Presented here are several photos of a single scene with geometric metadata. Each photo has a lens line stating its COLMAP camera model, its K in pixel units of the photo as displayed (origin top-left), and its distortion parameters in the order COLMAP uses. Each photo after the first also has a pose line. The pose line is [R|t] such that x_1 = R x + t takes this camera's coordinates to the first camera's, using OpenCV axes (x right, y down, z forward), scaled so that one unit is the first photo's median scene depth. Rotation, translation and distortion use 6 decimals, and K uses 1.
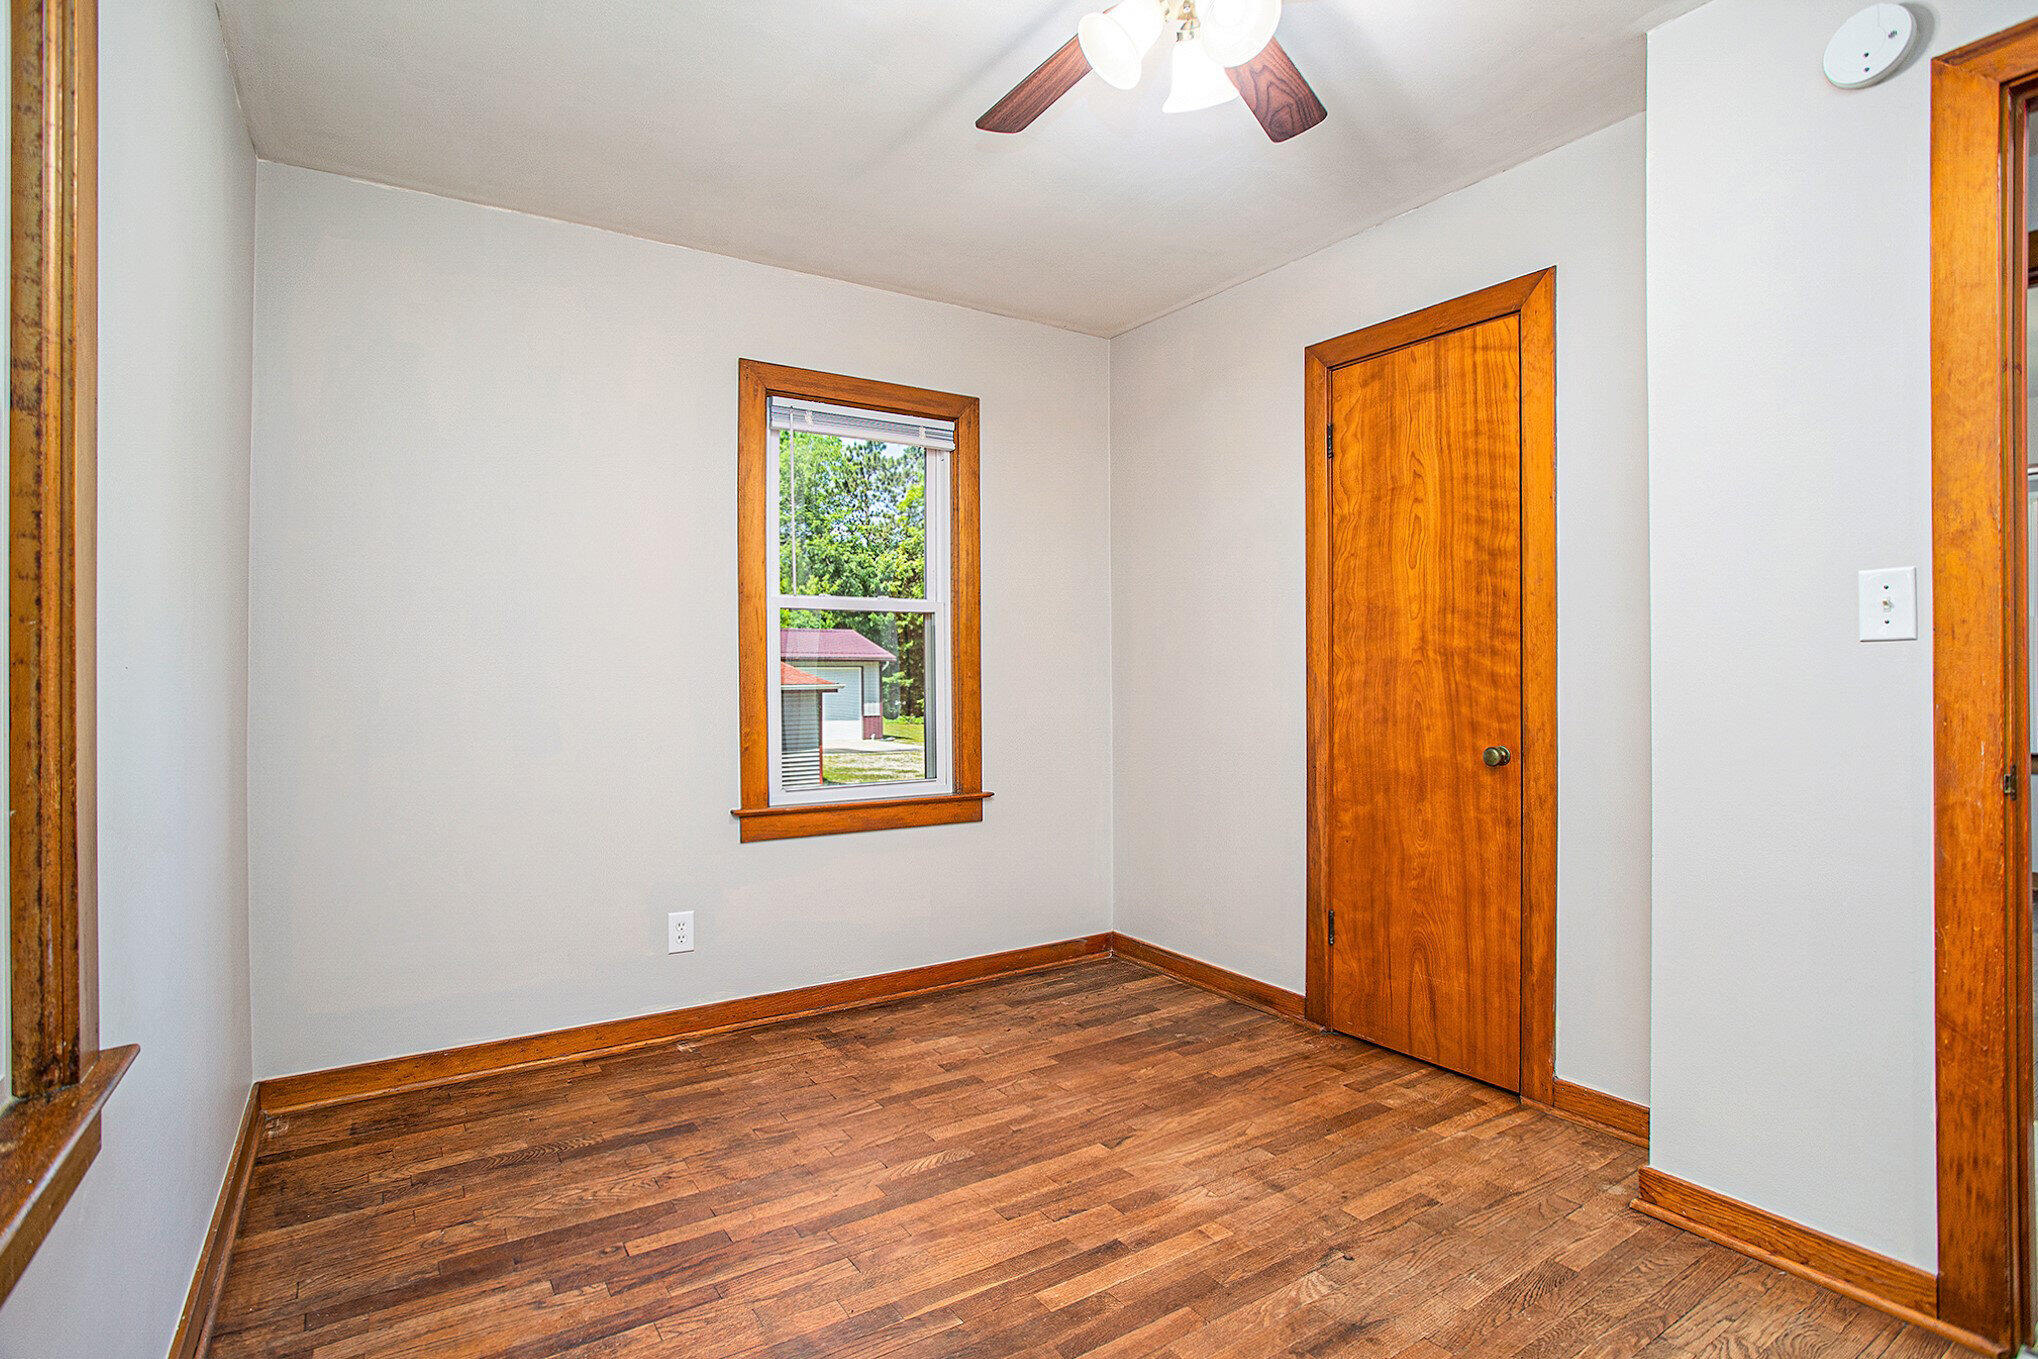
lens RADIAL K [[1003.3, 0, 1018.6], [0, 1003.3, 672.0], [0, 0, 1]] dist [-0.066887, 0.024976]
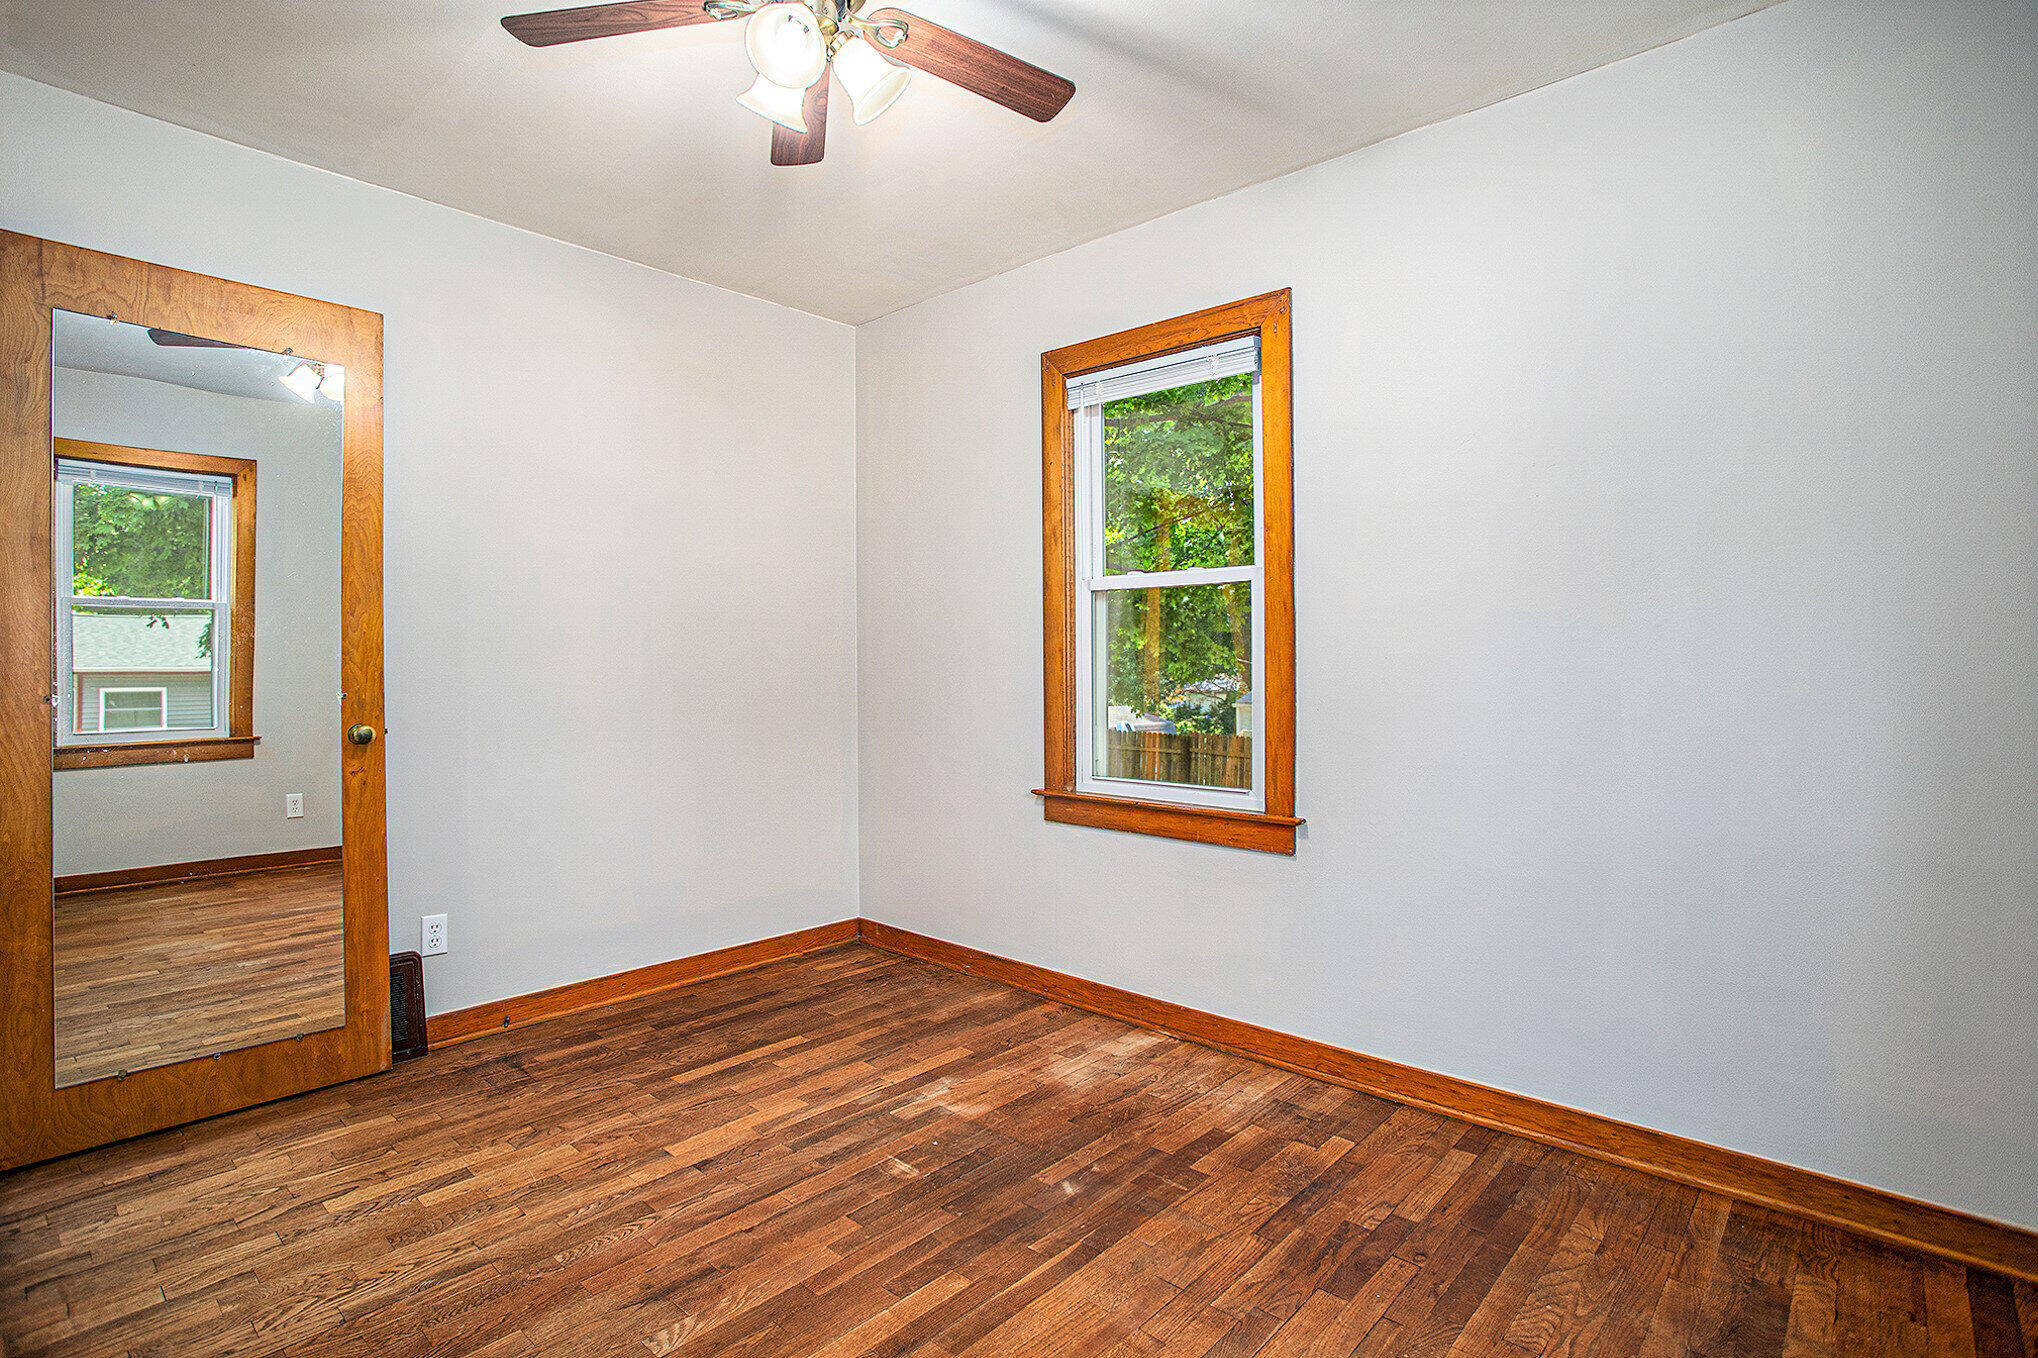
lens RADIAL K [[1003.3, 0, 1018.6], [0, 1003.3, 671.5], [0, 0, 1]] dist [-0.066887, 0.024976]
pose [[-0.969169, 0.007500, -0.246282, 0.211995], [0.006435, 0.999966, 0.005131, 0.006799], [0.246312, 0.003388, -0.969185, 1.976951]]
